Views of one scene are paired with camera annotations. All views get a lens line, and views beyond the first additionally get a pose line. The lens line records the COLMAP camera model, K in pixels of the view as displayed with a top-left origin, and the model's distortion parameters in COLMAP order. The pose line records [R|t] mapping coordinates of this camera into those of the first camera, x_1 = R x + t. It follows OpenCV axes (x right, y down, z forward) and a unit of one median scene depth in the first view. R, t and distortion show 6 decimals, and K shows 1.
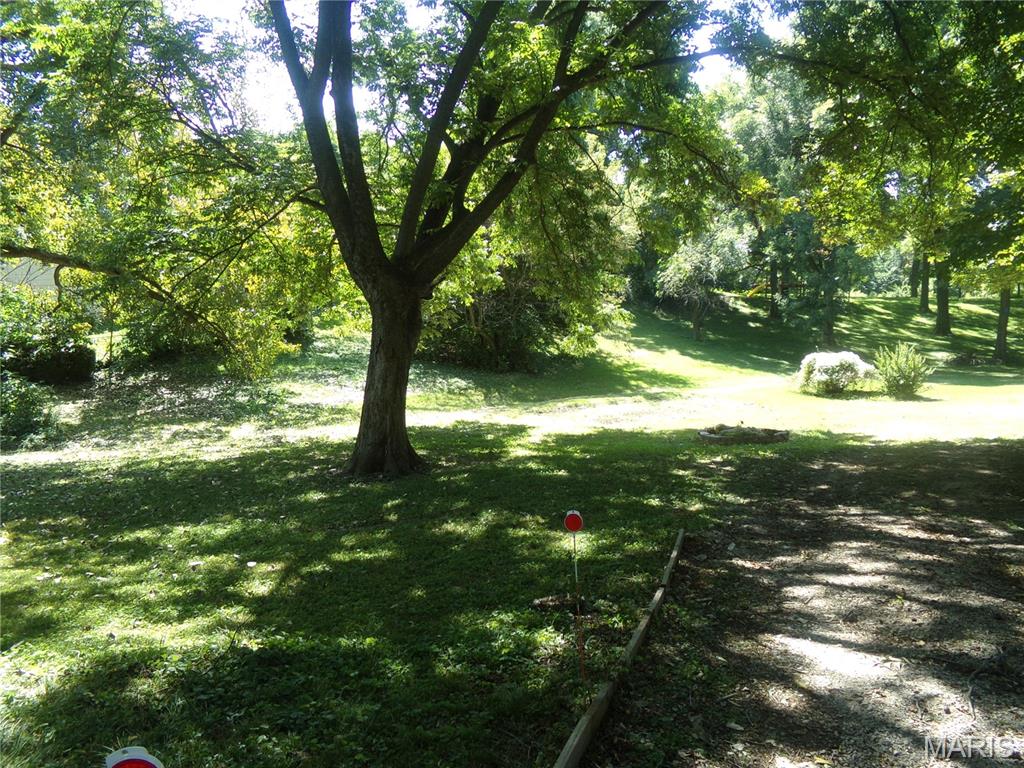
lens RADIAL K [[712.0, 0, 512.0], [0, 712.0, 384.0], [0, 0, 1]] dist [0.000775, -0.000832]
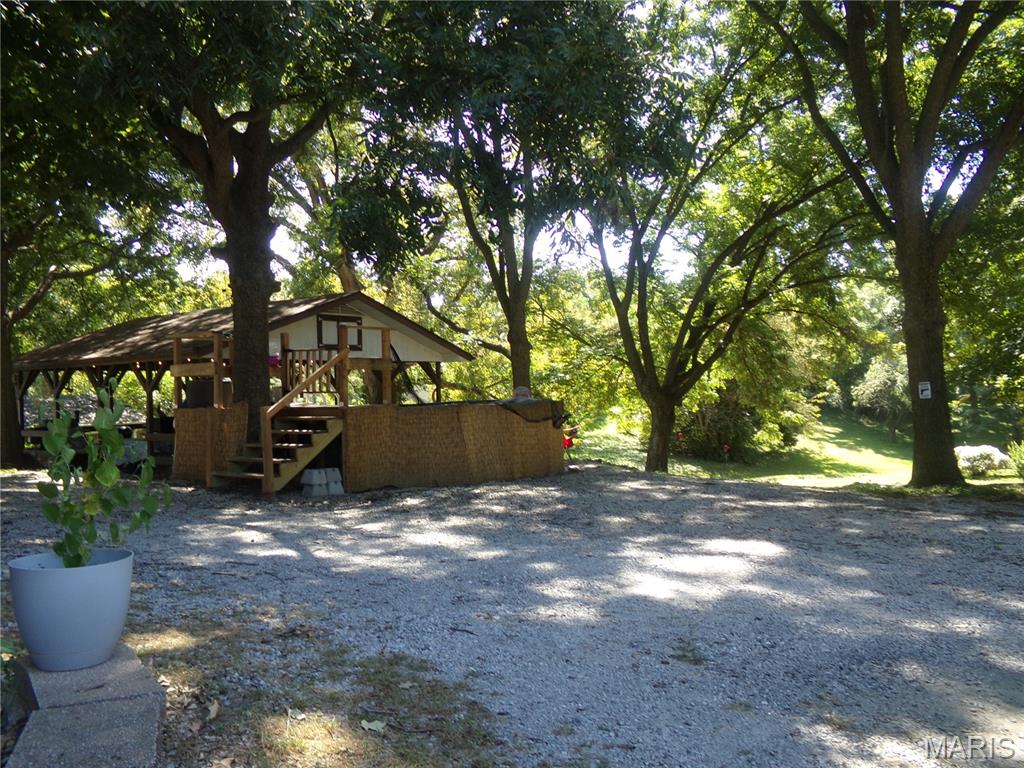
lens RADIAL K [[712.0, 0, 512.0], [0, 712.0, 384.0], [0, 0, 1]] dist [0.000775, -0.000832]
pose [[0.950641, -0.012541, -0.310040, 0.033625], [-0.036248, 0.987854, -0.151101, 0.074898], [0.308169, 0.154881, 0.938639, -0.557915]]
